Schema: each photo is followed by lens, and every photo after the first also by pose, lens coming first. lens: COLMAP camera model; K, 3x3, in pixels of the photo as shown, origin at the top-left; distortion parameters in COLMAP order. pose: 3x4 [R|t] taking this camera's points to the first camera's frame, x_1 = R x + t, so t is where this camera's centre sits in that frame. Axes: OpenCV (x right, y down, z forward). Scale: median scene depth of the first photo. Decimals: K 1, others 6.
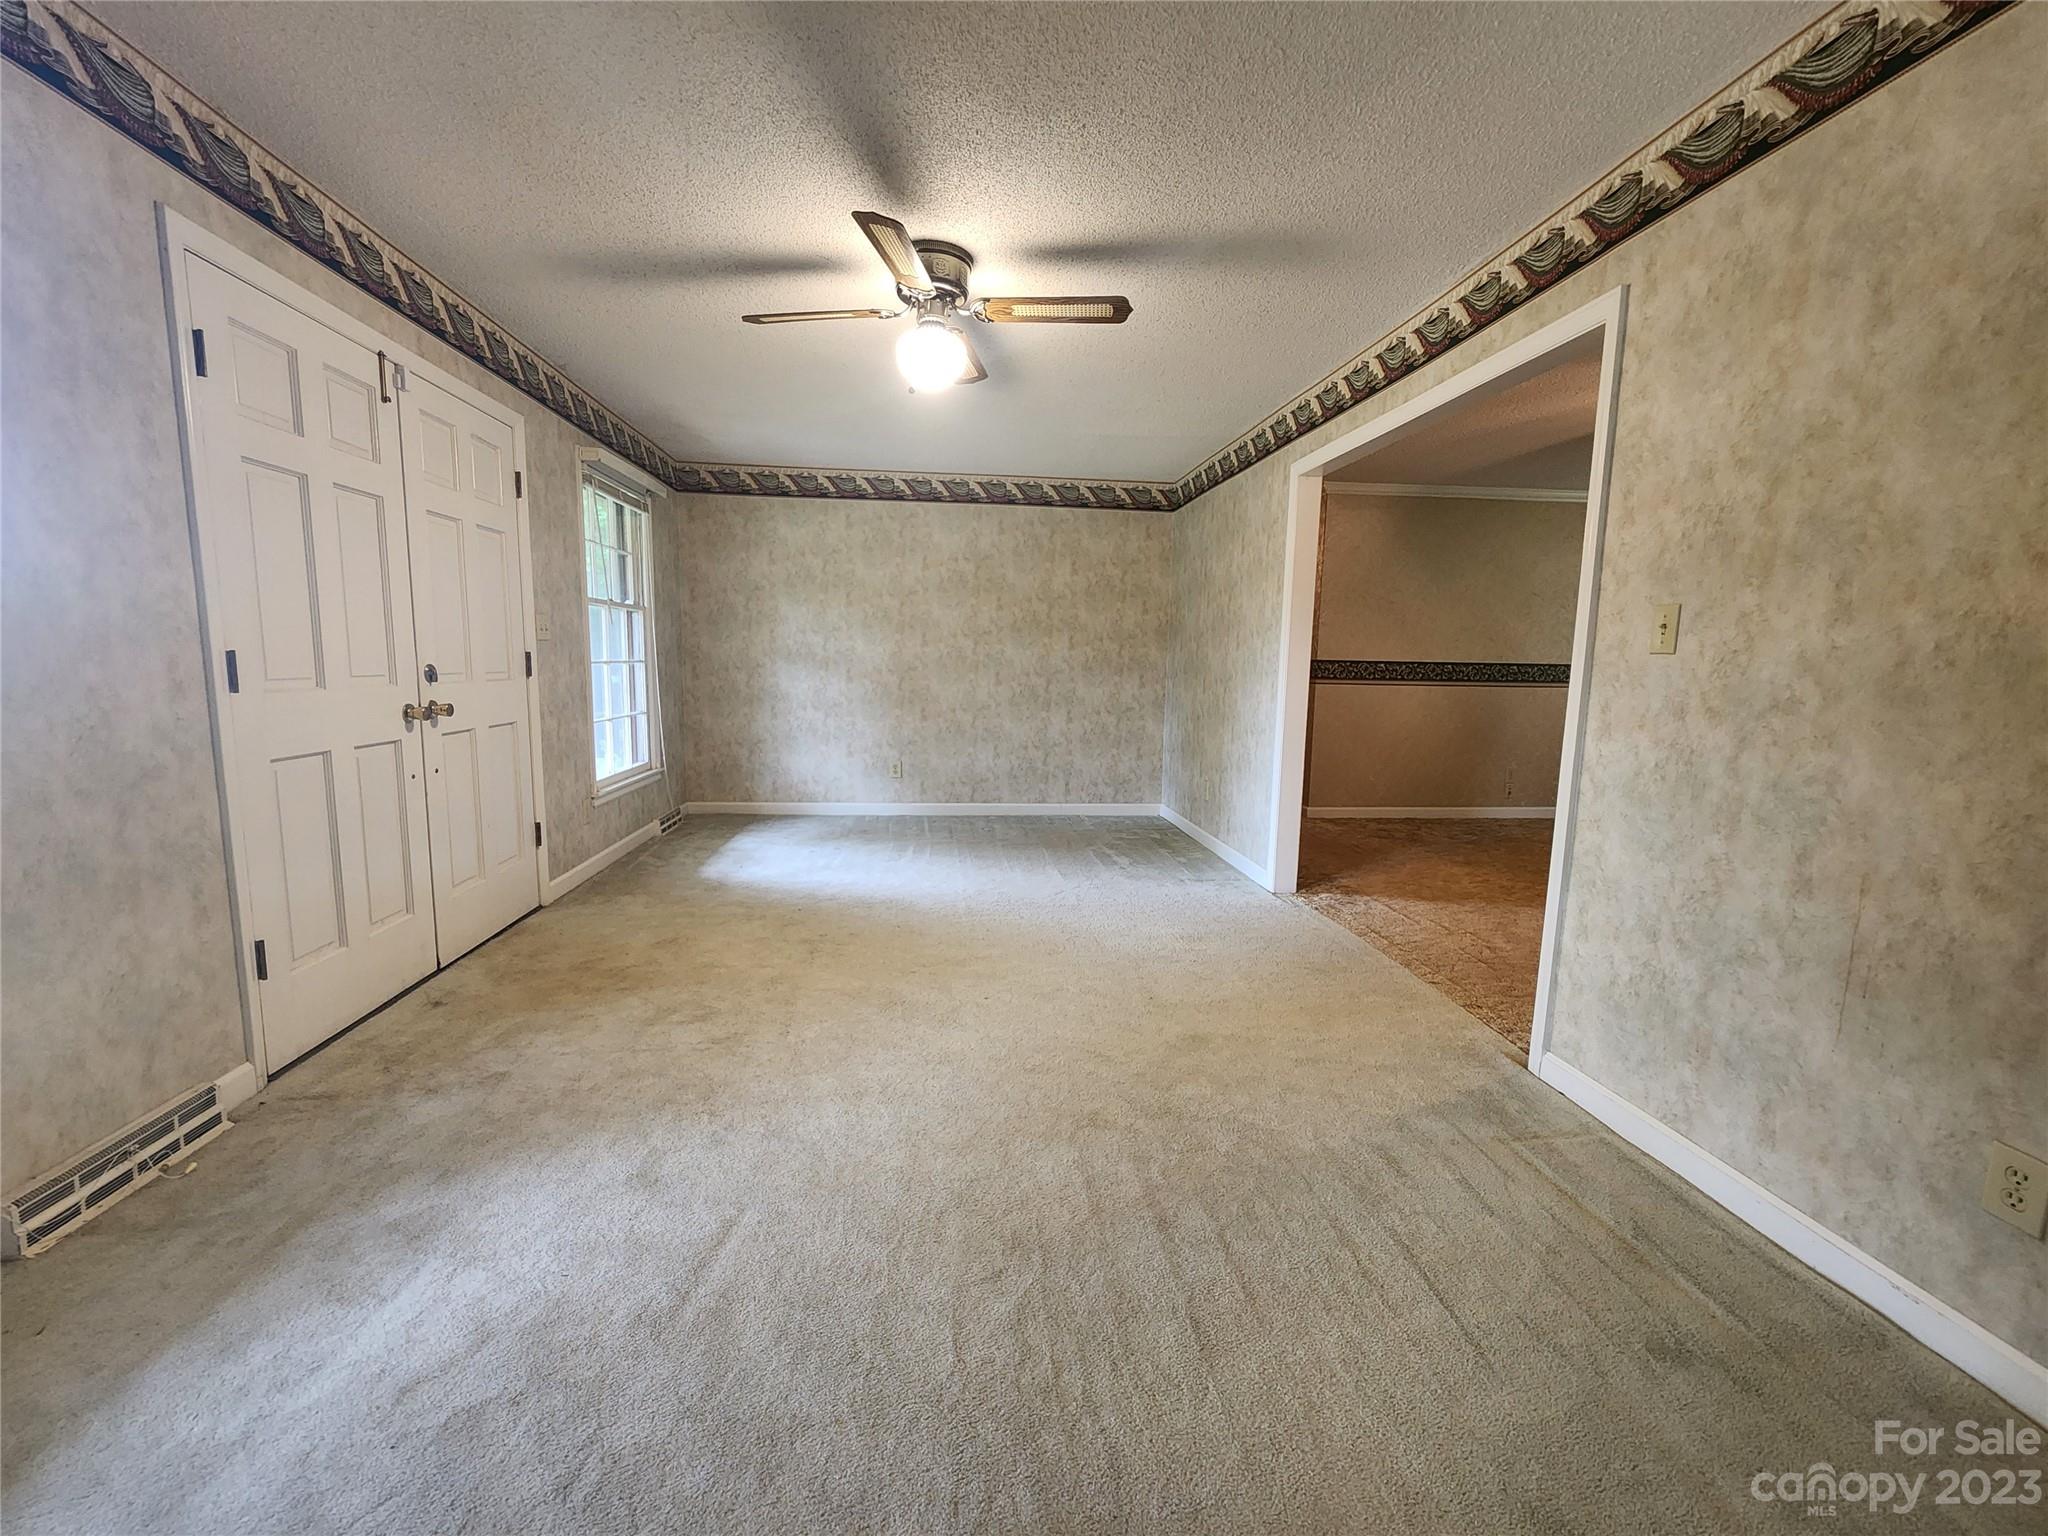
lens RADIAL K [[825.5, 0, 1006.7], [0, 825.5, 765.7], [0, 0, 1]] dist [0.001965, 0.000244]
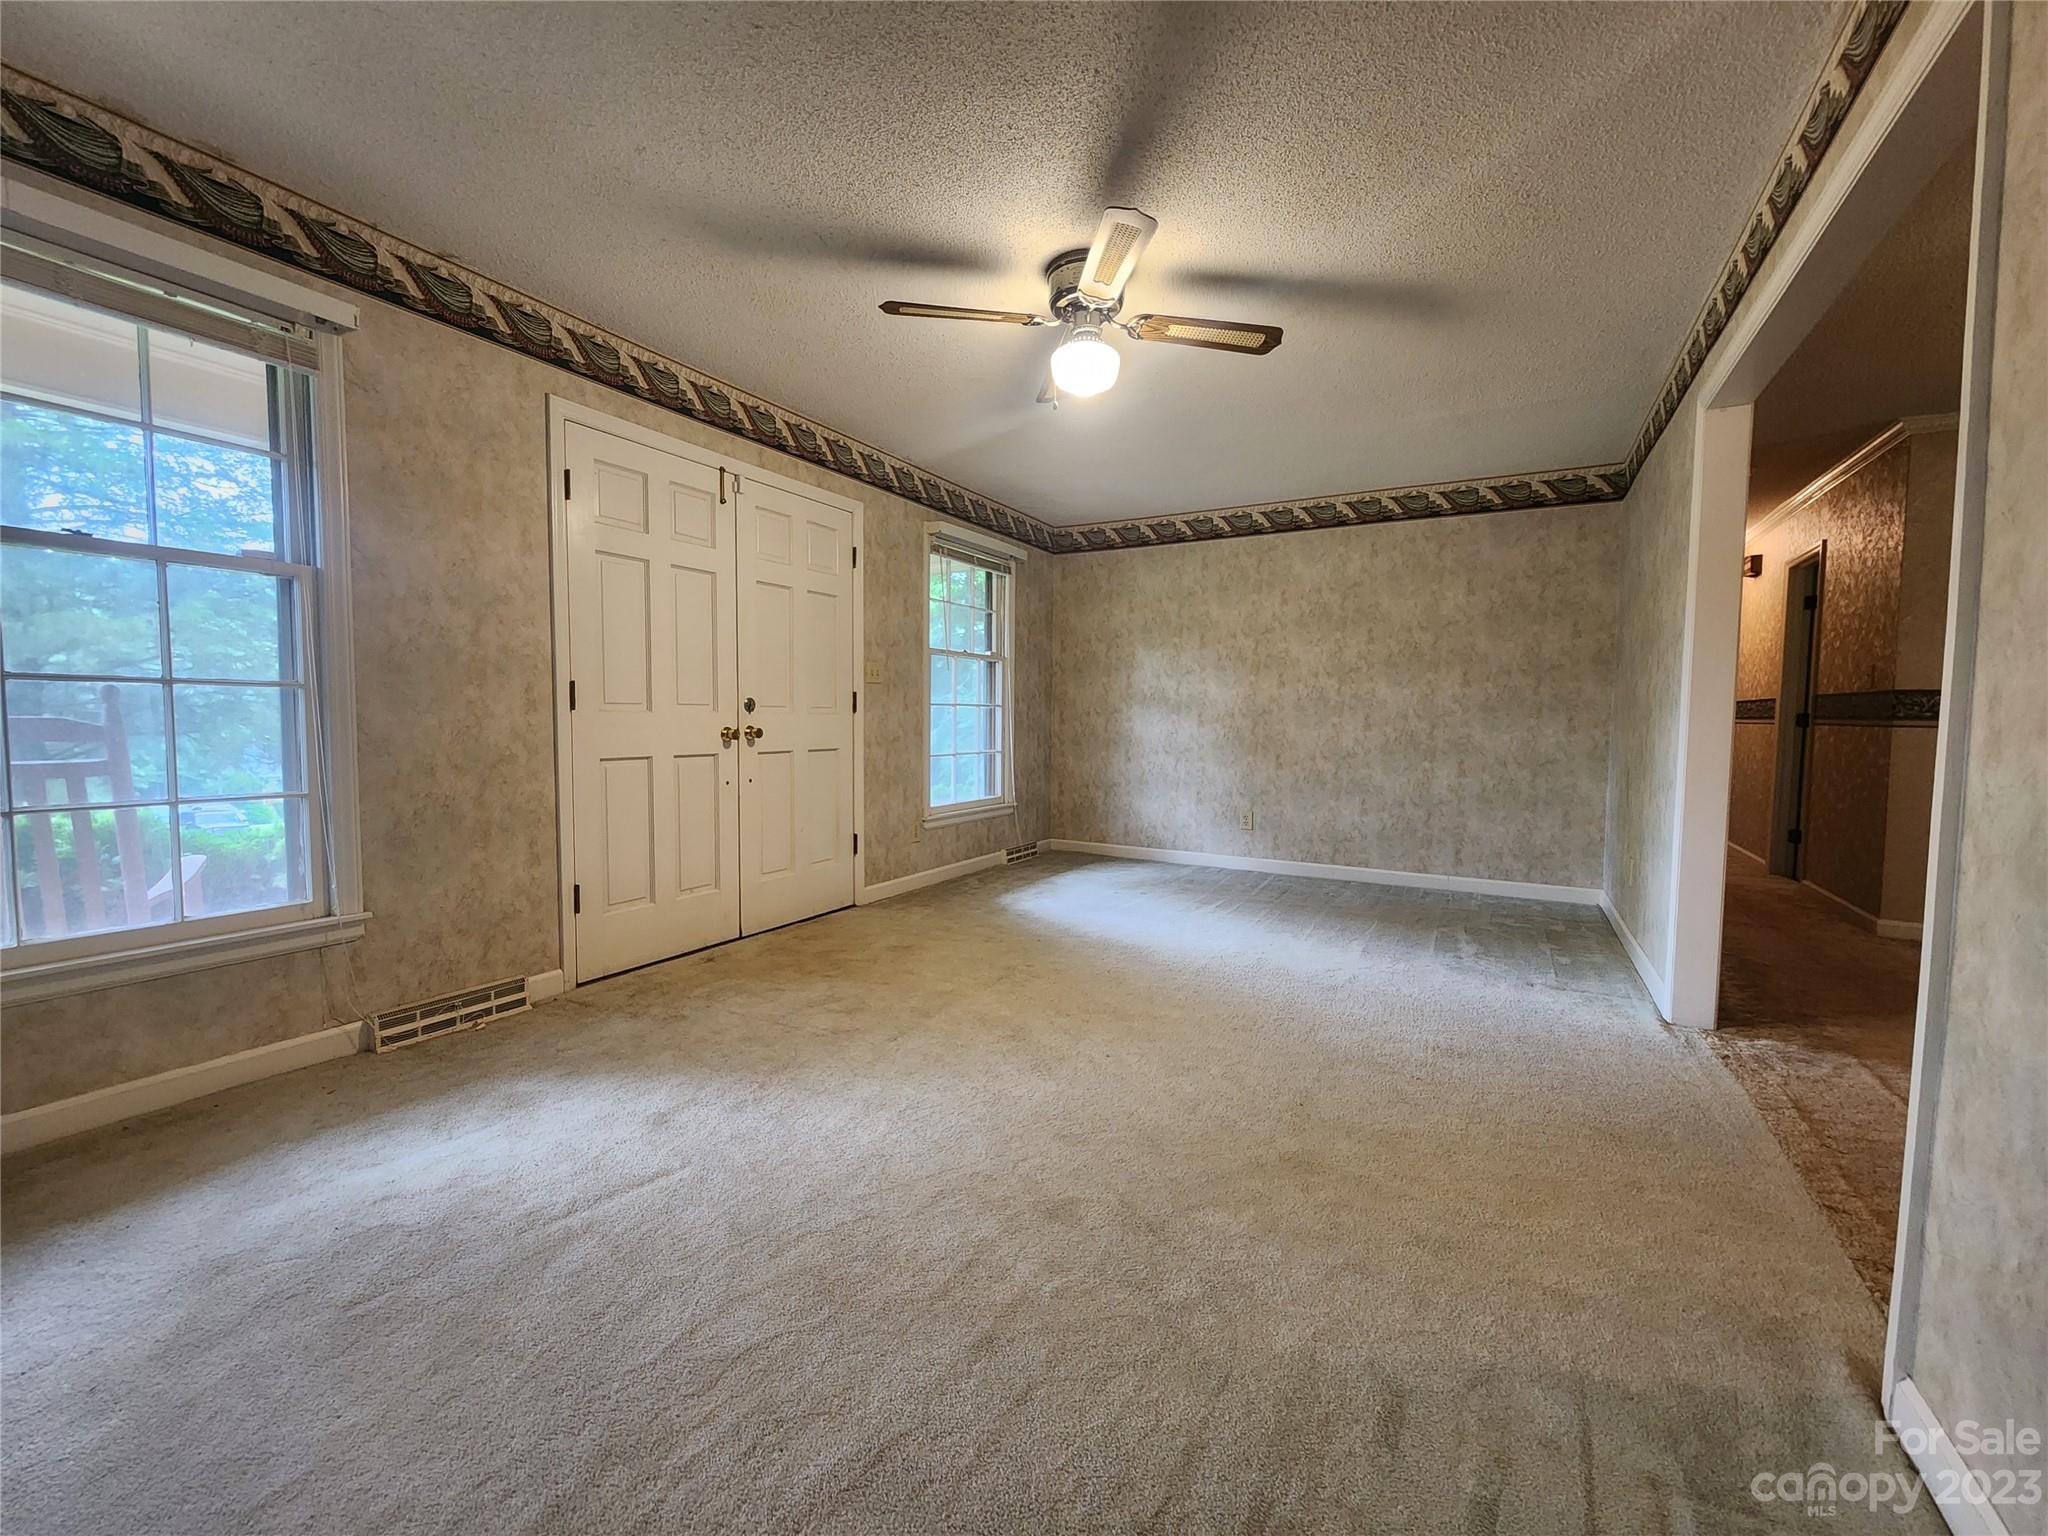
lens RADIAL K [[825.5, 0, 1017.0], [0, 825.5, 764.2], [0, 0, 1]] dist [0.001965, 0.000244]
pose [[0.820023, 0.022270, -0.571896, 0.384130], [-0.067585, 0.996019, -0.058123, 0.027640], [0.568325, 0.086314, 0.818264, 0.187906]]
